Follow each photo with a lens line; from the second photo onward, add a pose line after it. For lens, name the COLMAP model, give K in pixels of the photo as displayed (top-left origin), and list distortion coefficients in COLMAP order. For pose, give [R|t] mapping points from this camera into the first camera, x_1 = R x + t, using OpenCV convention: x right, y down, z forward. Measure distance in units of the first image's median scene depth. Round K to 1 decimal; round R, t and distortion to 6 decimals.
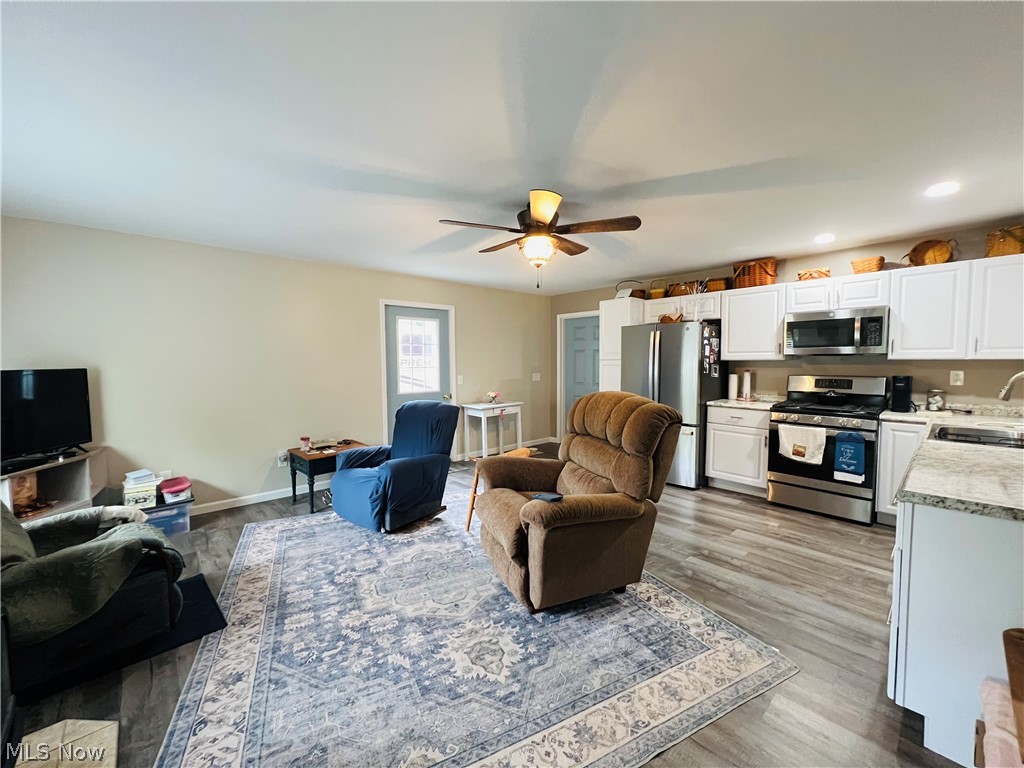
lens RADIAL K [[410.9, 0, 511.6], [0, 410.9, 384.2], [0, 0, 1]] dist [0.002729, -0.000254]
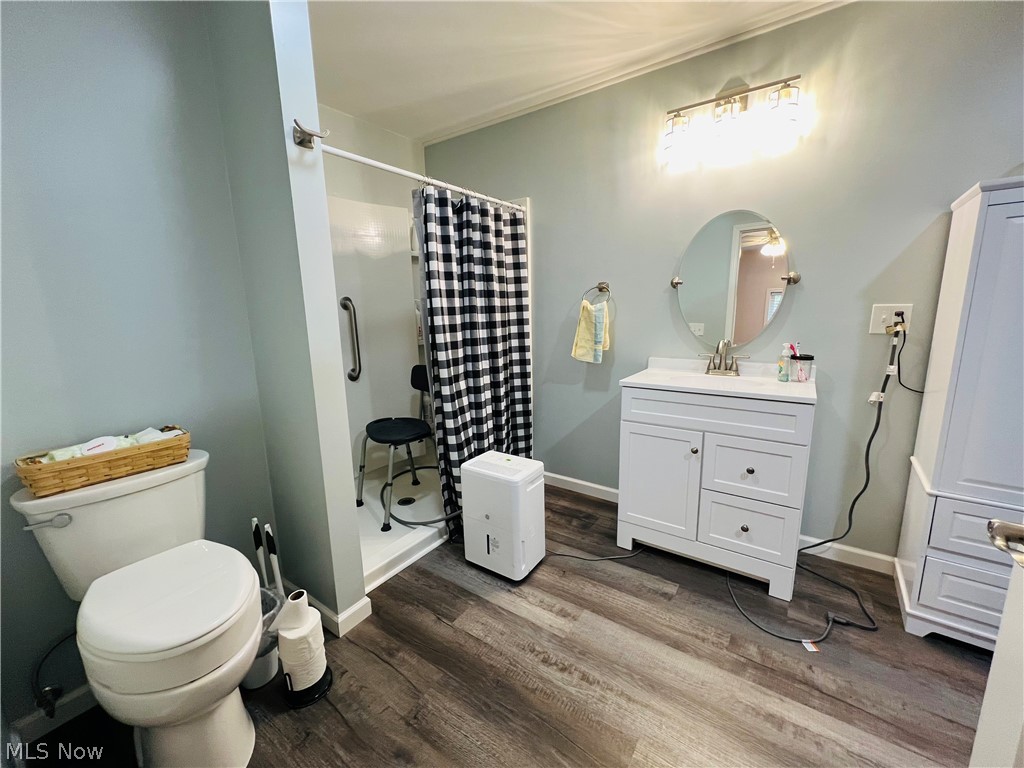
lens RADIAL K [[410.9, 0, 514.3], [0, 410.9, 384.4], [0, 0, 1]] dist [0.002729, -0.000254]
pose [[-0.976262, 0.064079, -0.206898, 0.631295], [0.011575, 0.969305, 0.245590, -0.025399], [0.216284, 0.237366, -0.947037, 1.058349]]
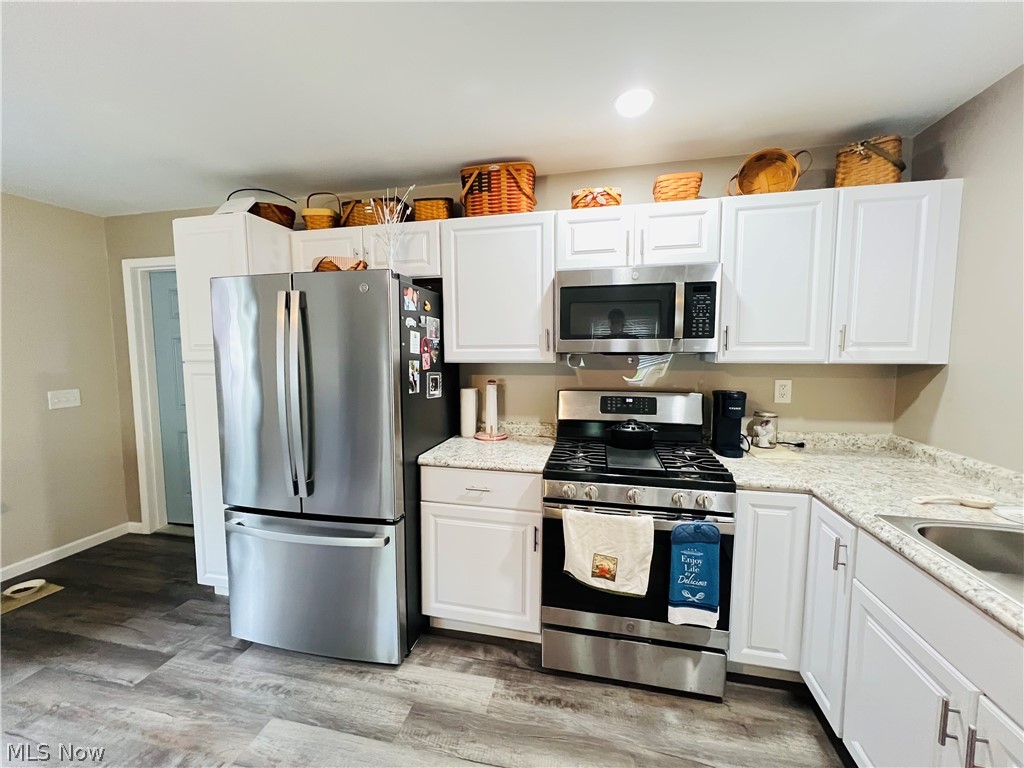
lens RADIAL K [[410.9, 0, 511.4], [0, 410.9, 381.1], [0, 0, 1]] dist [0.002729, -0.000254]
pose [[0.820500, -0.040360, 0.570219, 0.329422], [0.032390, 0.999184, 0.024116, -0.050907], [-0.570727, -0.001318, 0.821138, 0.618946]]
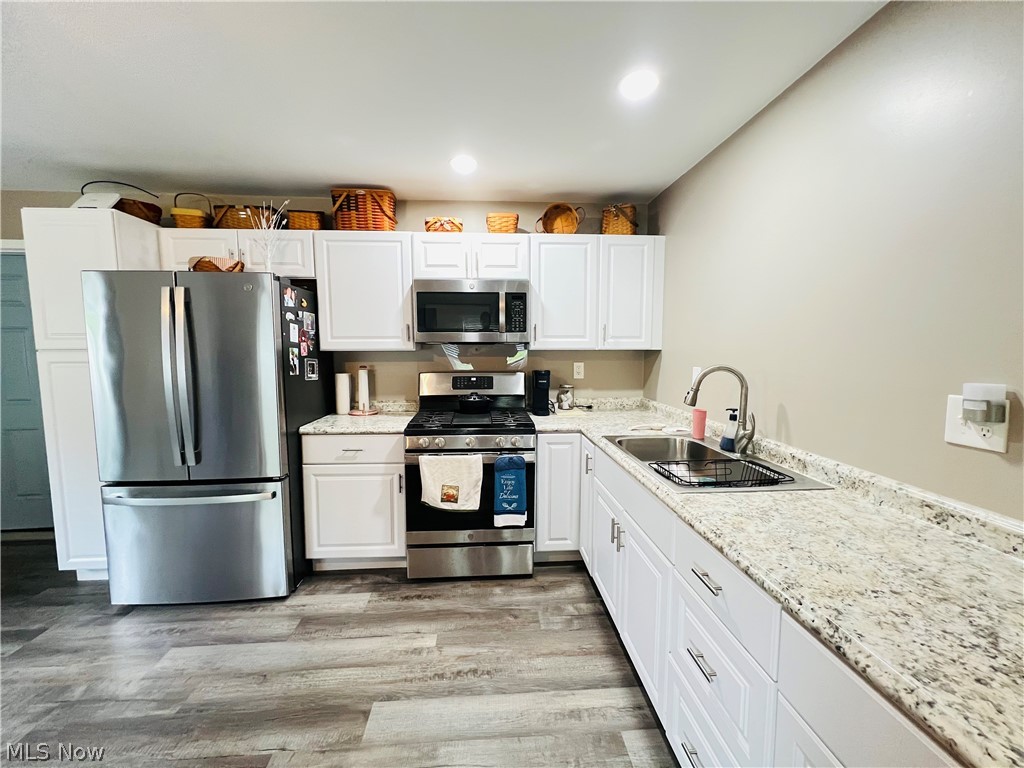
lens RADIAL K [[410.9, 0, 512.2], [0, 410.9, 381.2], [0, 0, 1]] dist [0.002729, -0.000254]
pose [[0.622658, -0.062039, 0.780031, 0.247216], [0.044281, 0.998048, 0.044032, -0.032294], [-0.781241, 0.007123, 0.624189, 0.474786]]
